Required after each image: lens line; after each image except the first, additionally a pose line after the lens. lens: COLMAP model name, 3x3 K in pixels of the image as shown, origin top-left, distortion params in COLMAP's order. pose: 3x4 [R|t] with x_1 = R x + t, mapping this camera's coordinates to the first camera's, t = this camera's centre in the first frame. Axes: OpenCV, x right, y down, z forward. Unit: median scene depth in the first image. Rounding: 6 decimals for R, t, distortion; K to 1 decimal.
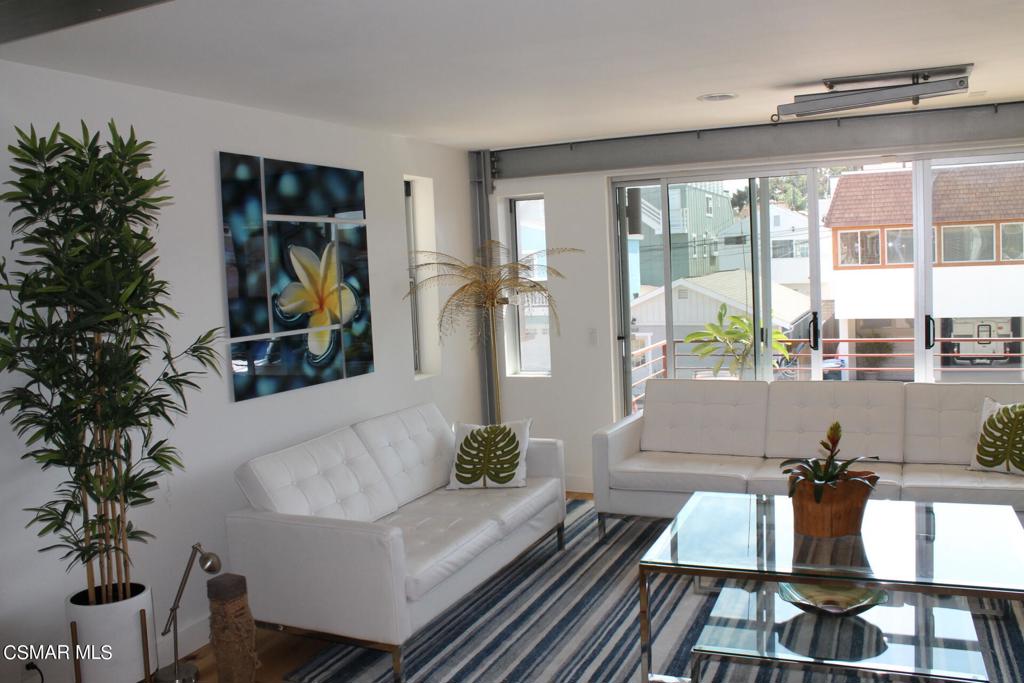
lens RADIAL K [[865.7, 0, 519.9], [0, 865.7, 336.7], [0, 0, 1]] dist [-0.164553, 0.133158]
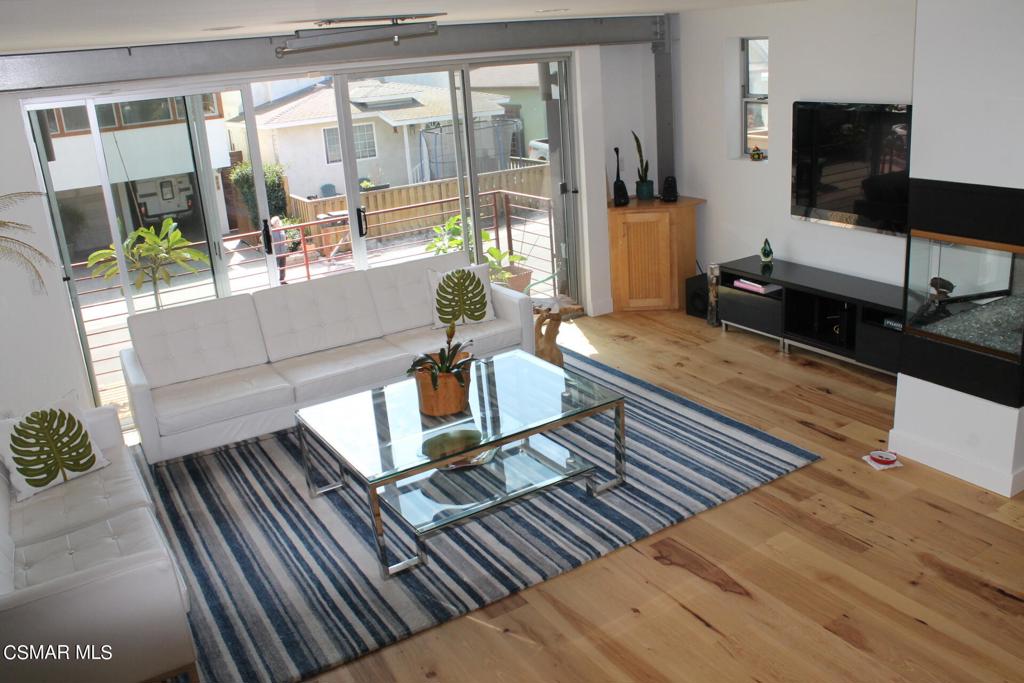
lens RADIAL K [[865.7, 0, 515.5], [0, 865.7, 341.7], [0, 0, 1]] dist [-0.164553, 0.133158]
pose [[0.564522, -0.258418, 0.783923, -0.416415], [0.112422, 0.964950, 0.237136, -0.116400], [-0.817726, -0.045738, 0.573787, 0.133710]]
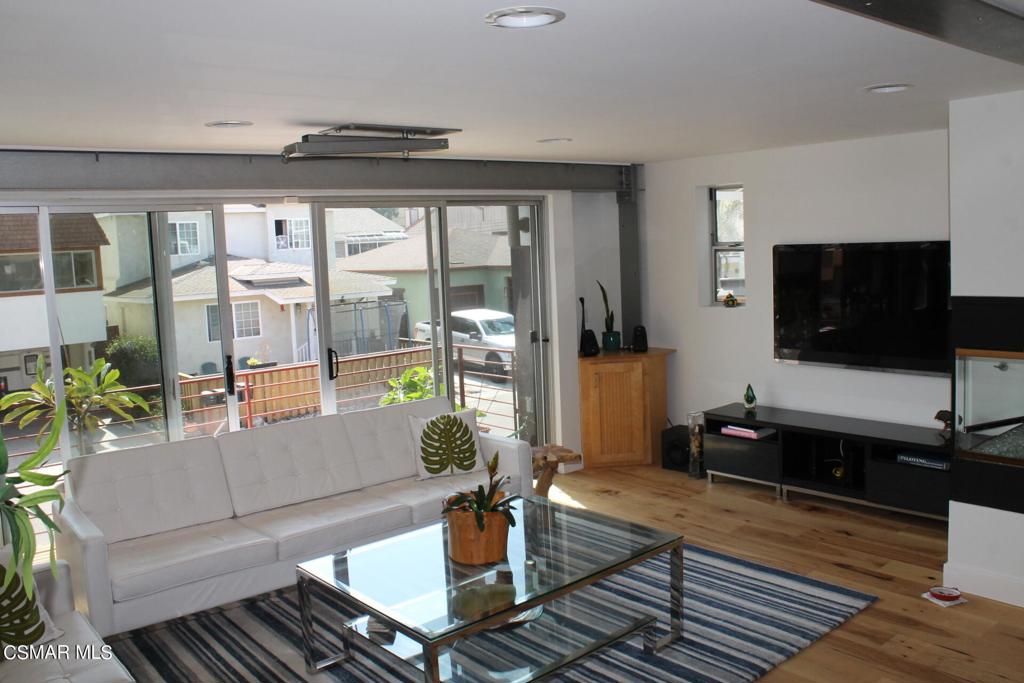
lens RADIAL K [[865.7, 0, 515.9], [0, 865.7, 335.4], [0, 0, 1]] dist [-0.164553, 0.133158]
pose [[0.429264, -0.069800, 0.900478, -0.429215], [0.098489, 0.994681, 0.030152, -0.056339], [-0.897793, 0.075745, 0.433856, 0.345264]]
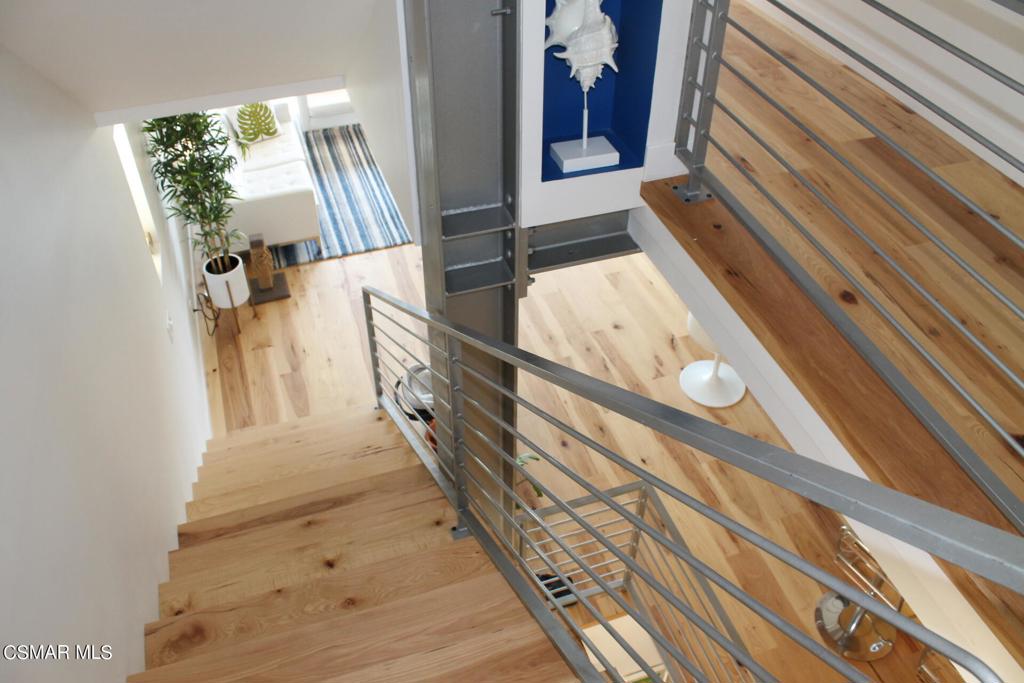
lens RADIAL K [[865.7, 0, 513.1], [0, 865.7, 342.2], [0, 0, 1]] dist [-0.164553, 0.133158]
pose [[0.722173, -0.420620, 0.549131, -0.792711], [0.015786, 0.803688, 0.594842, -0.511754], [-0.691532, -0.420910, 0.587042, -0.534260]]
